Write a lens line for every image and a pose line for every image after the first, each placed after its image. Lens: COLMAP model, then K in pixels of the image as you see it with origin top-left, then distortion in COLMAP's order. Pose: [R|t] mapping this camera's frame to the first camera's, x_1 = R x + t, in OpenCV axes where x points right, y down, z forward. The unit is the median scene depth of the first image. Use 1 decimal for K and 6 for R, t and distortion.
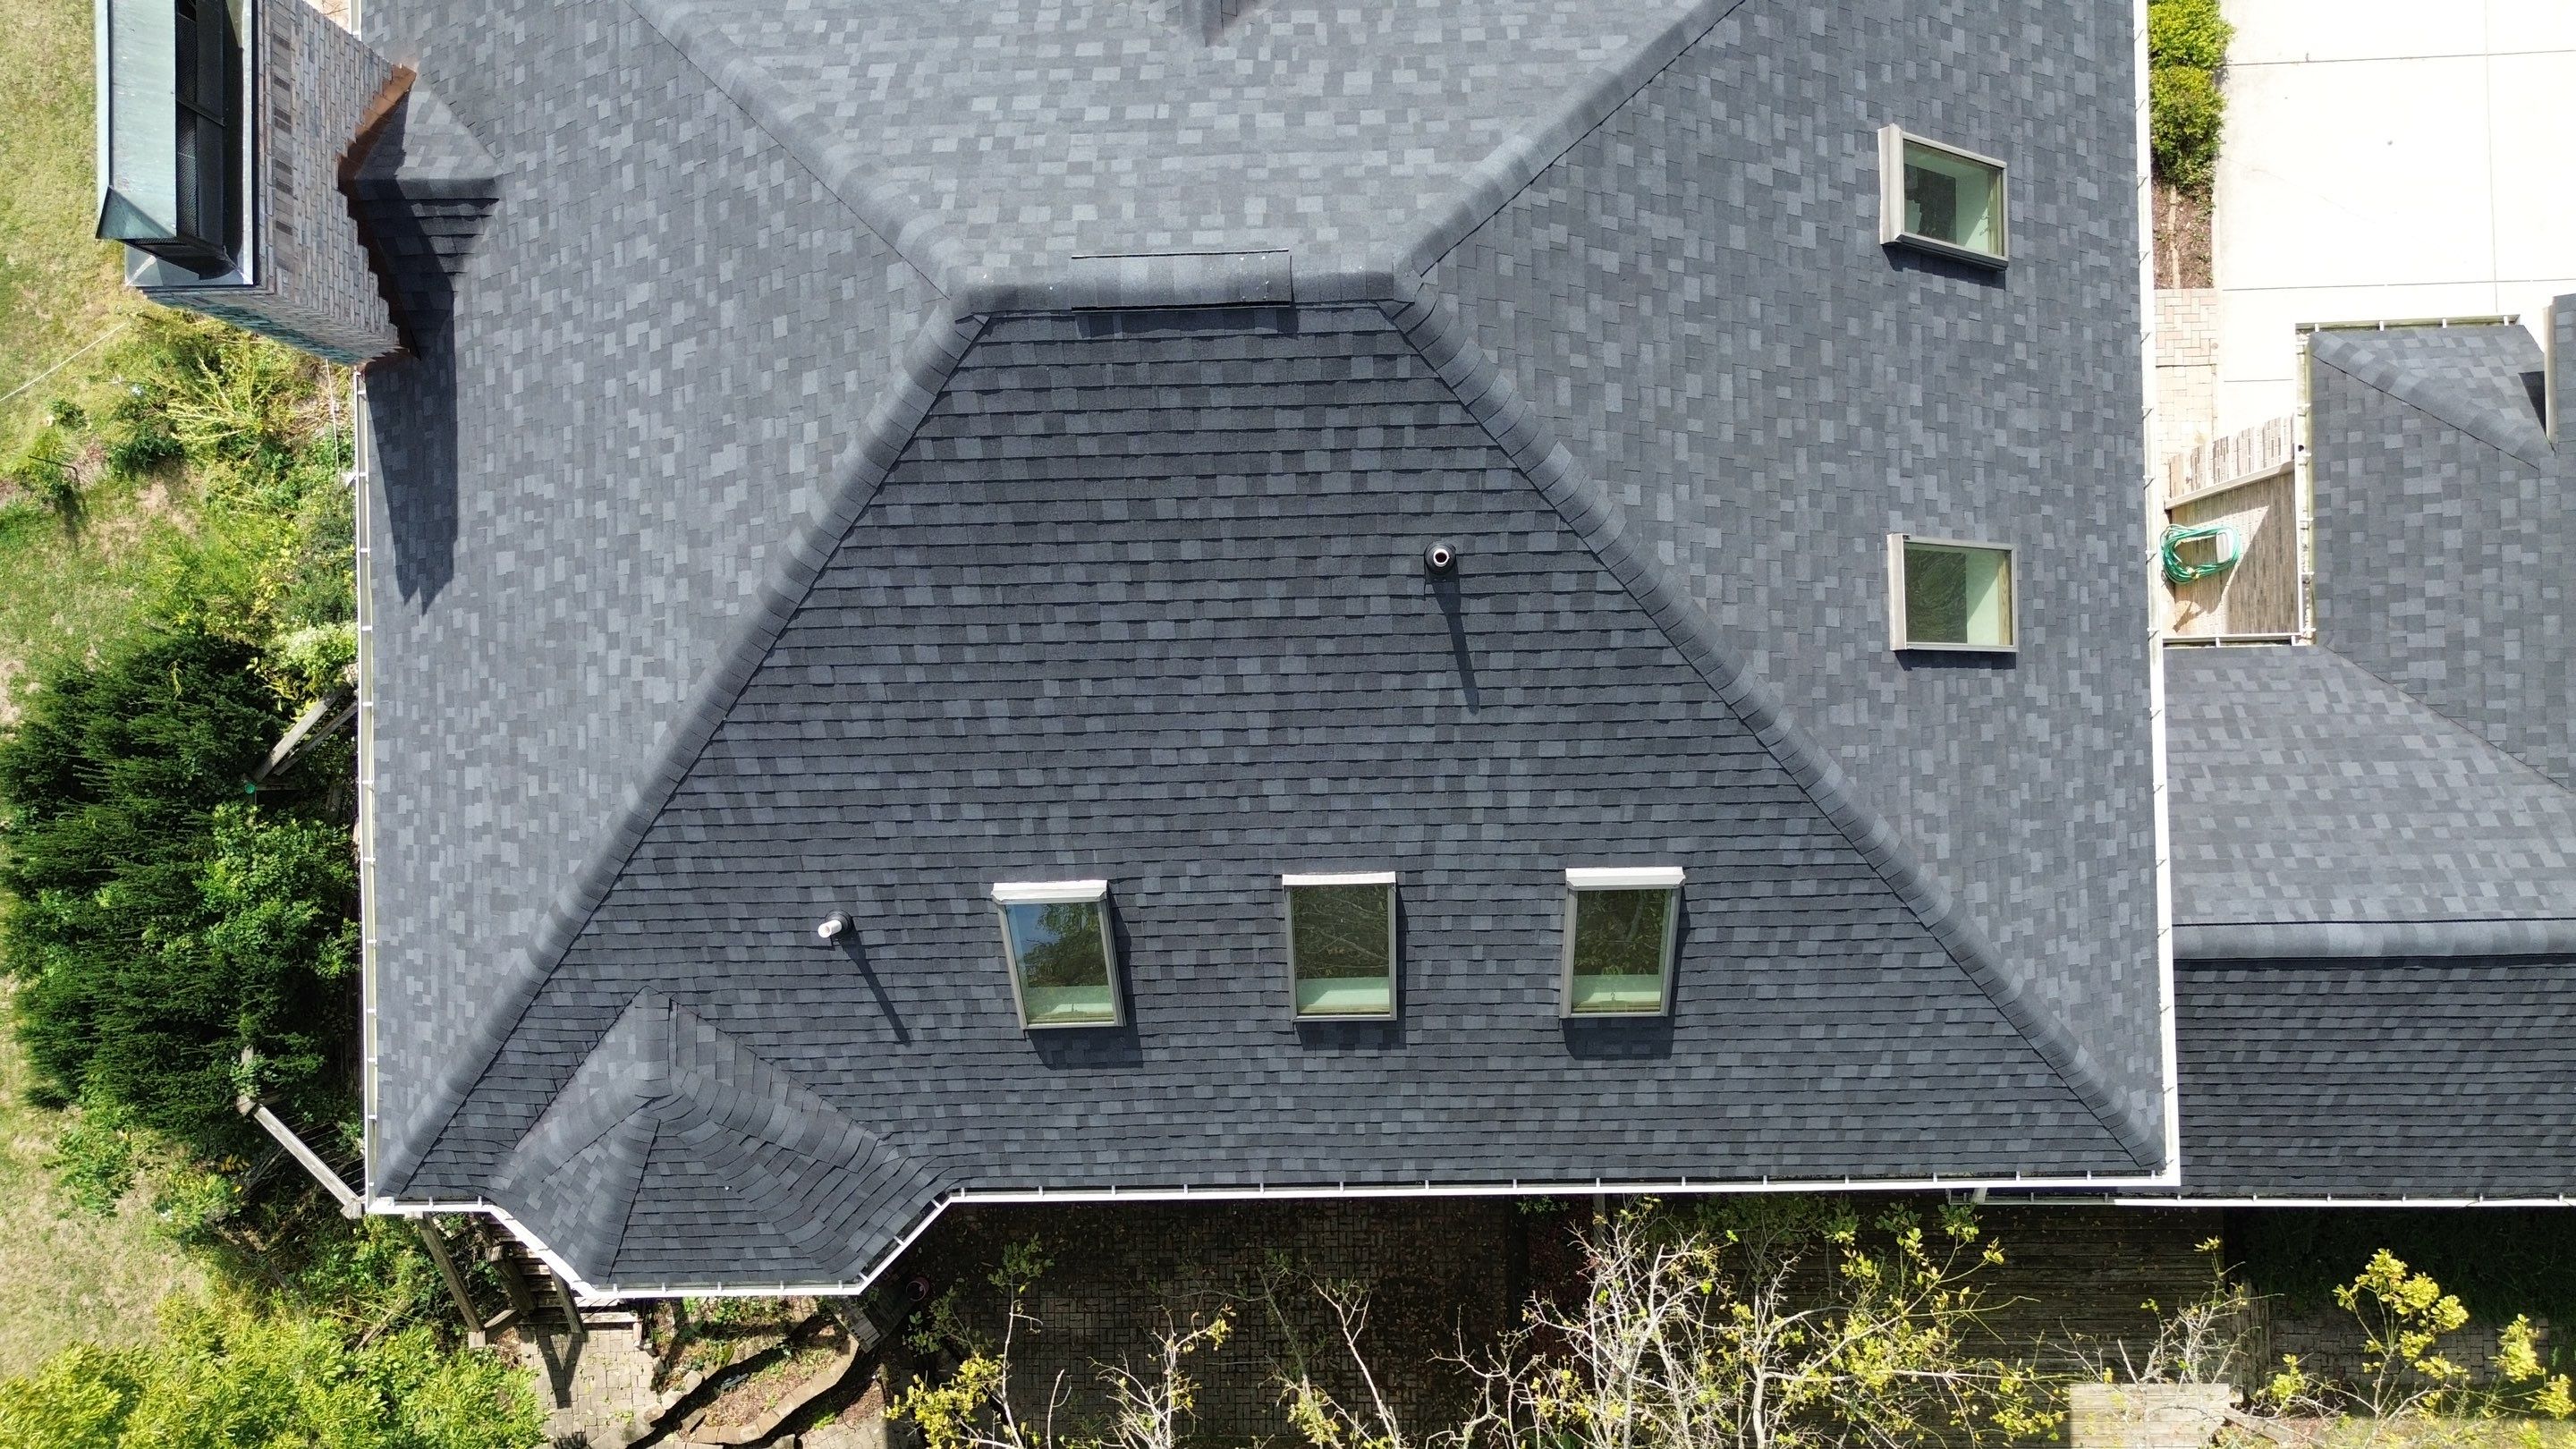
lens RADIAL K [[1826.9, 0, 1281.1], [0, 1826.9, 720.5], [0, 0, 1]] dist [0.068373, -0.067180]
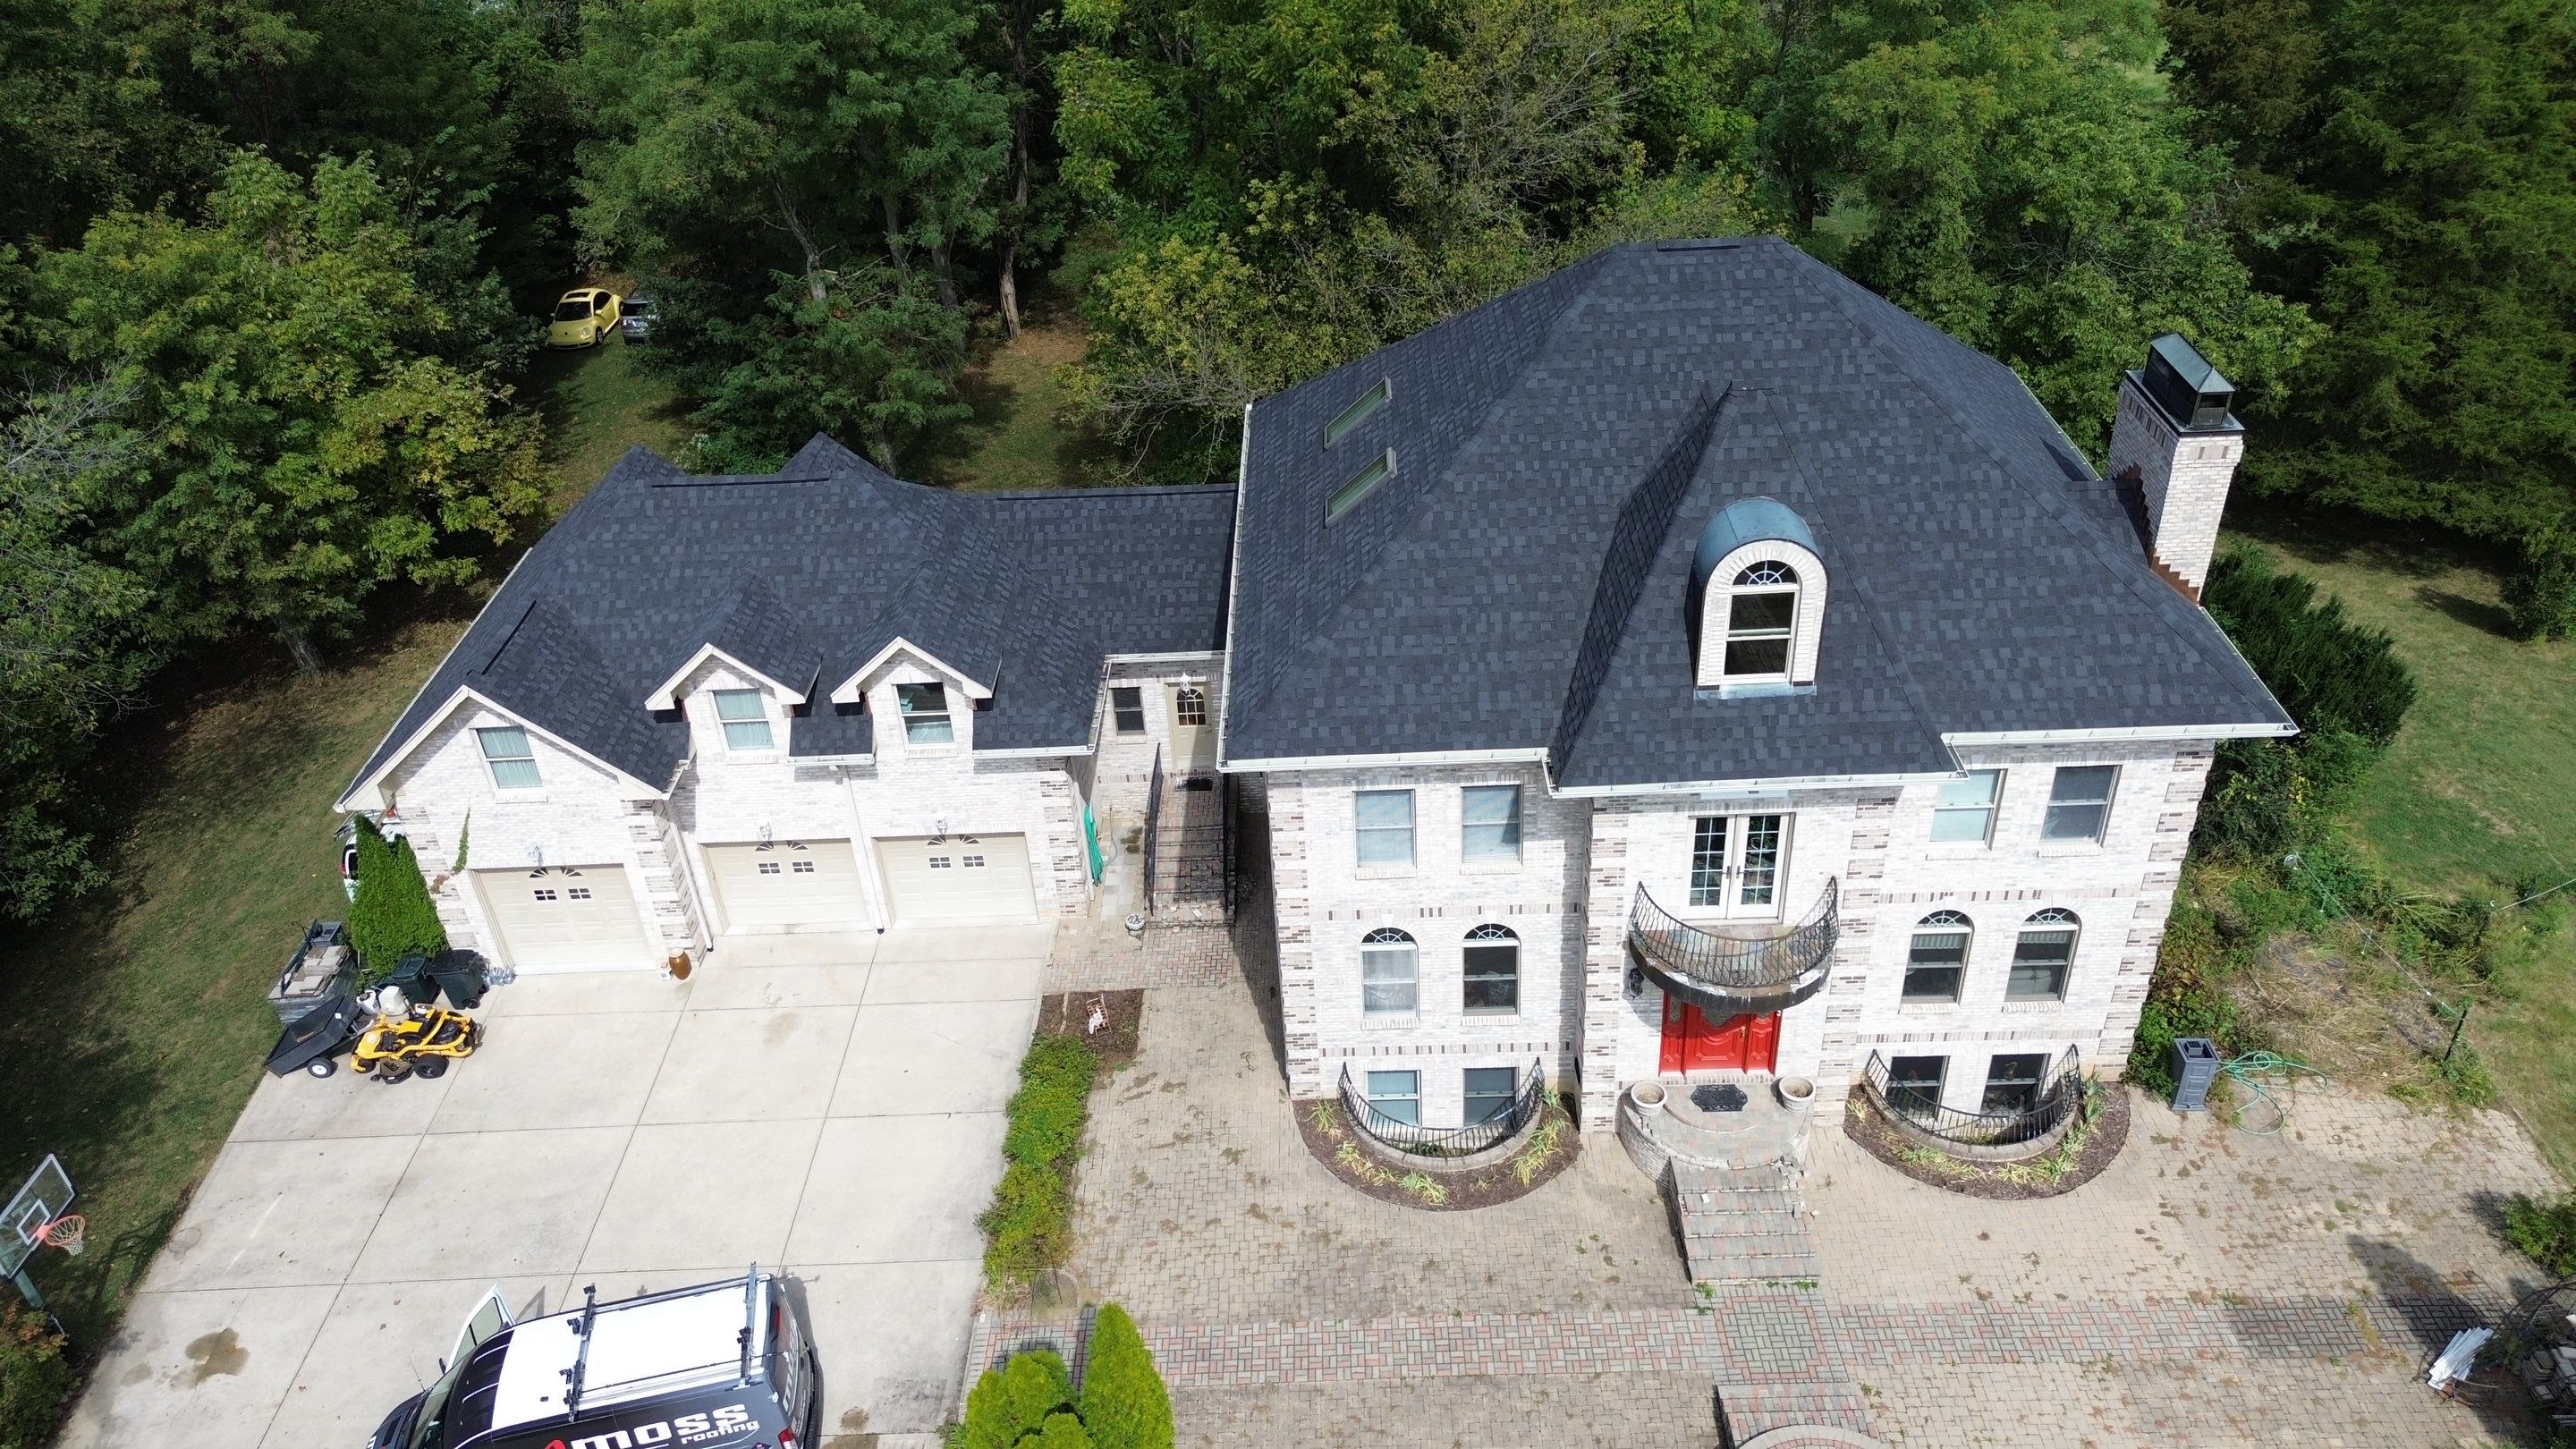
lens RADIAL K [[1826.9, 0, 1293.9], [0, 1826.9, 719.3], [0, 0, 1]] dist [0.068373, -0.067180]
pose [[-0.994899, 0.060003, 0.081086, 0.268526], [0.035919, -0.540427, 0.840624, -2.181711], [0.094261, 0.839249, 0.535515, 0.056746]]
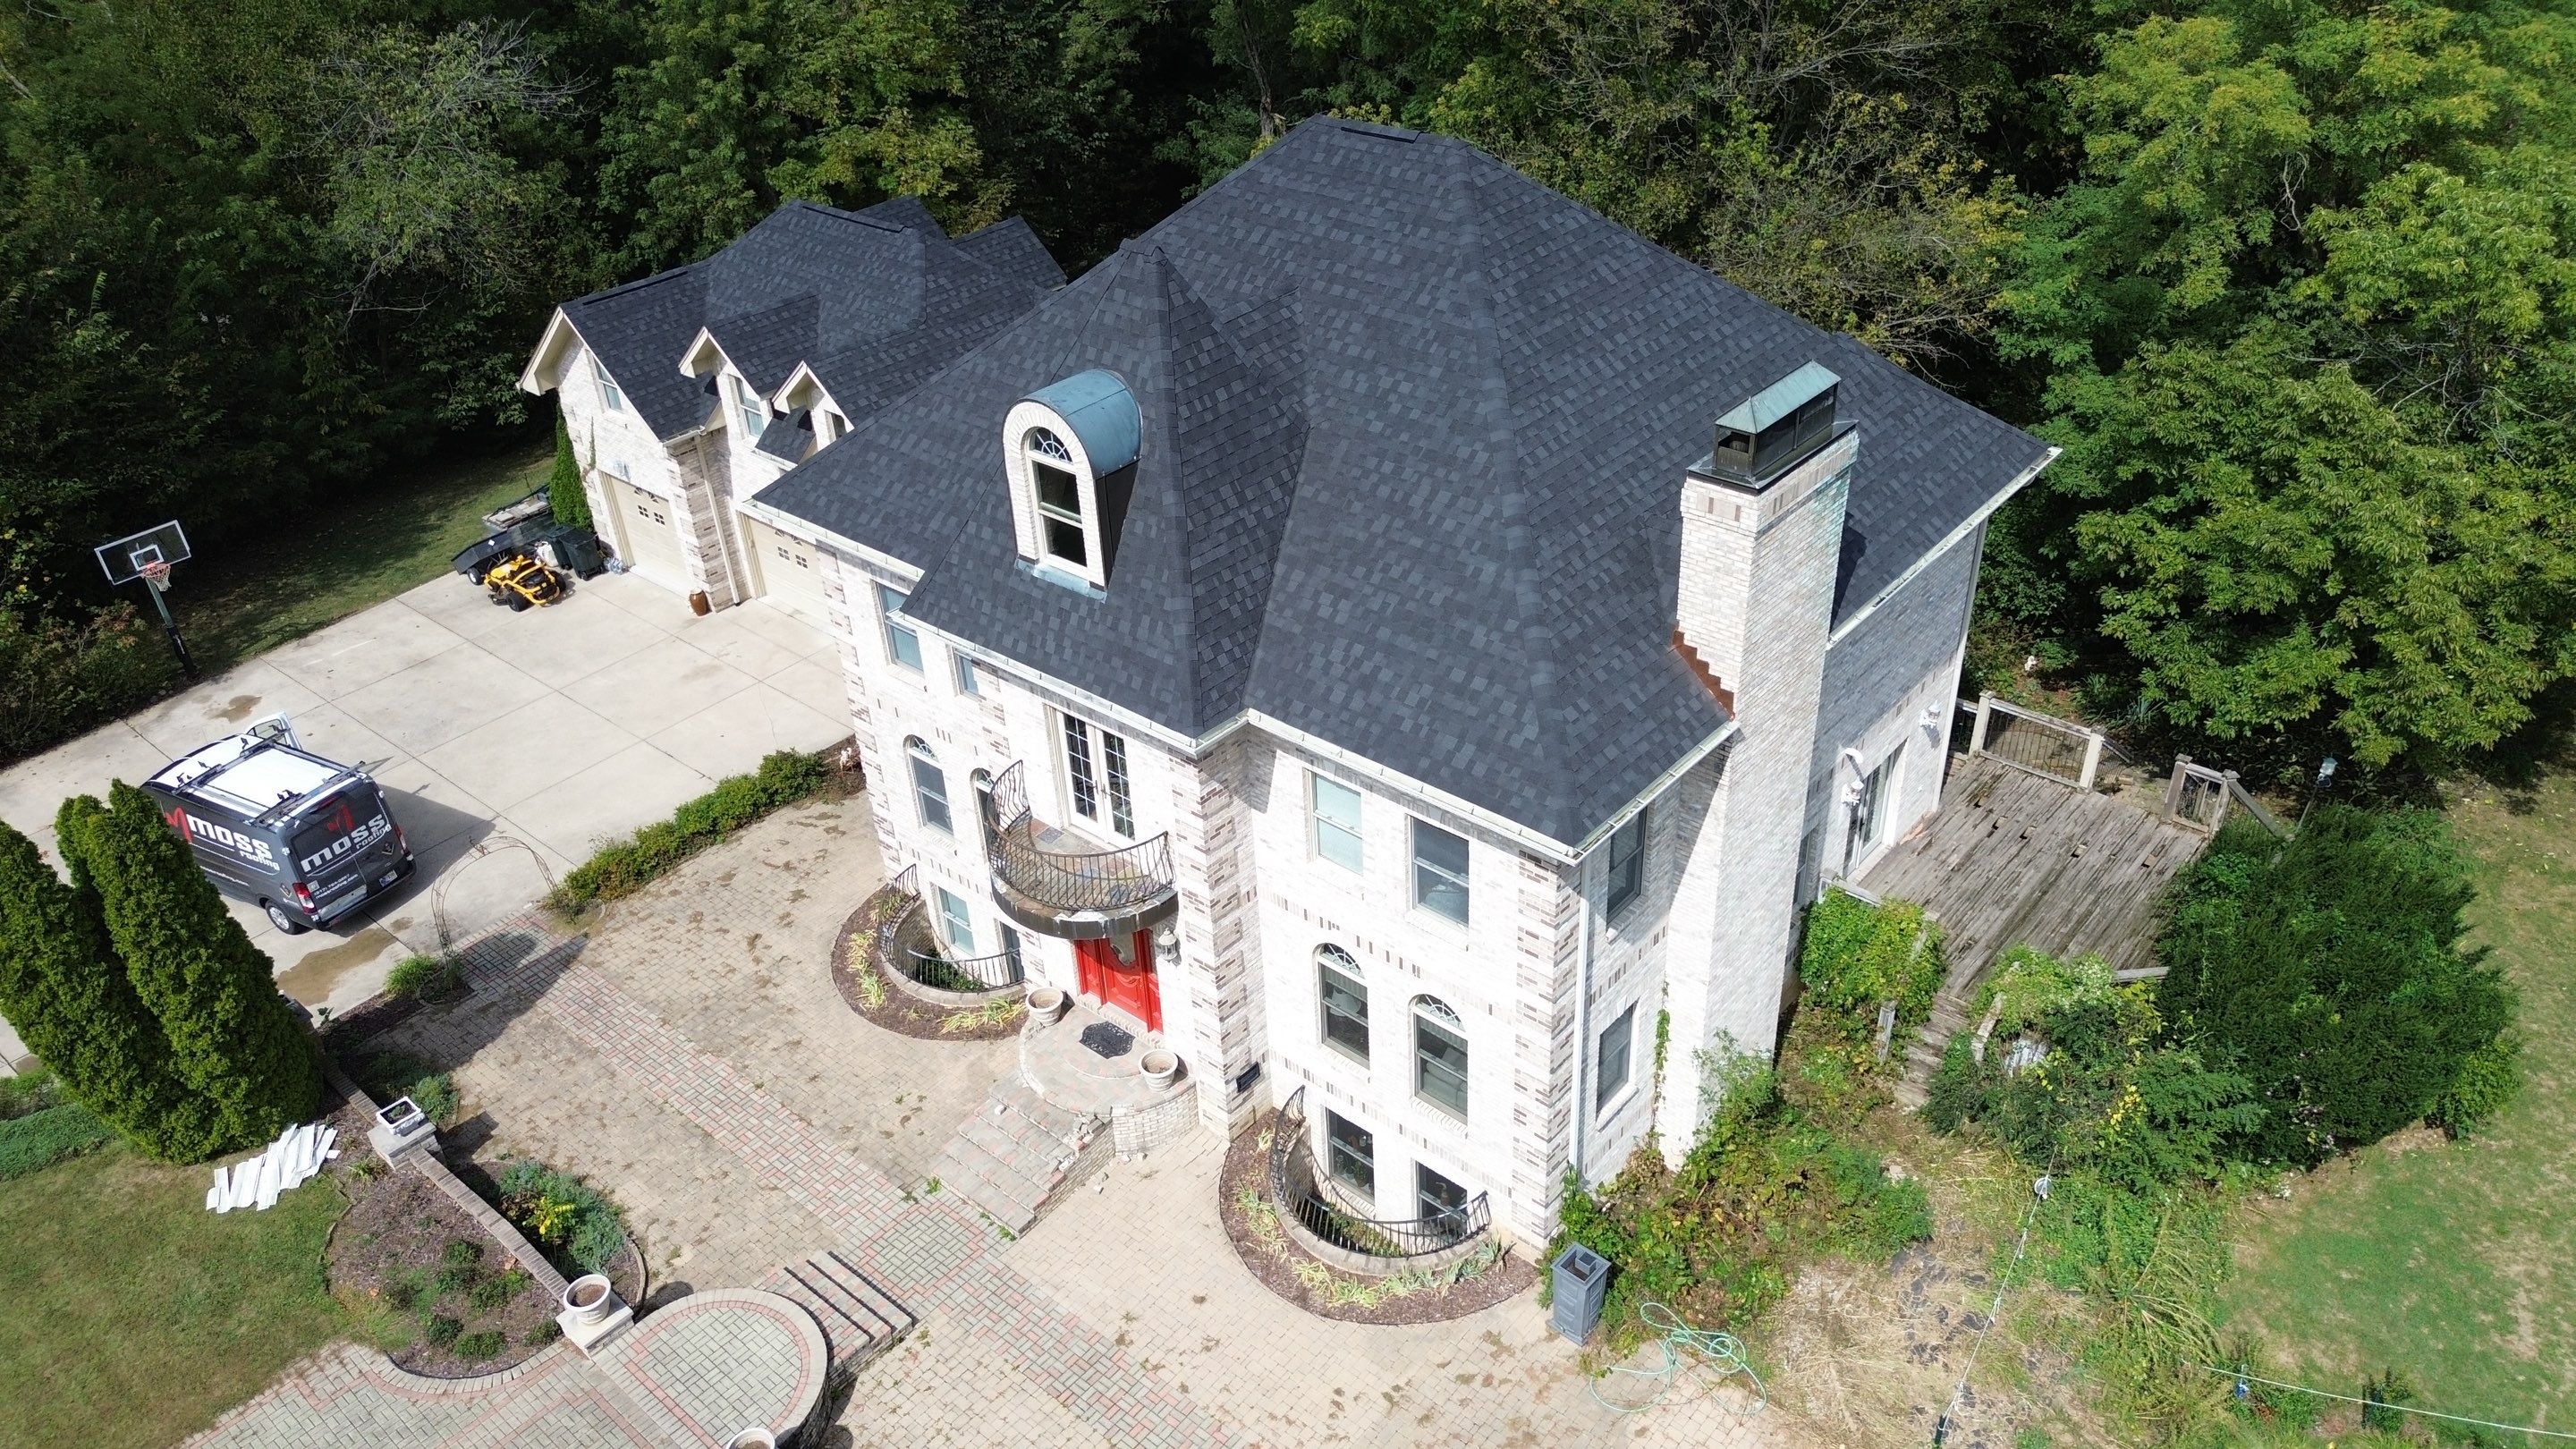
lens RADIAL K [[1826.9, 0, 1289.7], [0, 1826.9, 713.2], [0, 0, 1]] dist [0.068373, -0.067180]
pose [[-0.736454, -0.289673, 0.611331, -1.222068], [0.672930, -0.406245, 0.618167, -1.563944], [0.069284, 0.866634, 0.494110, 0.347816]]
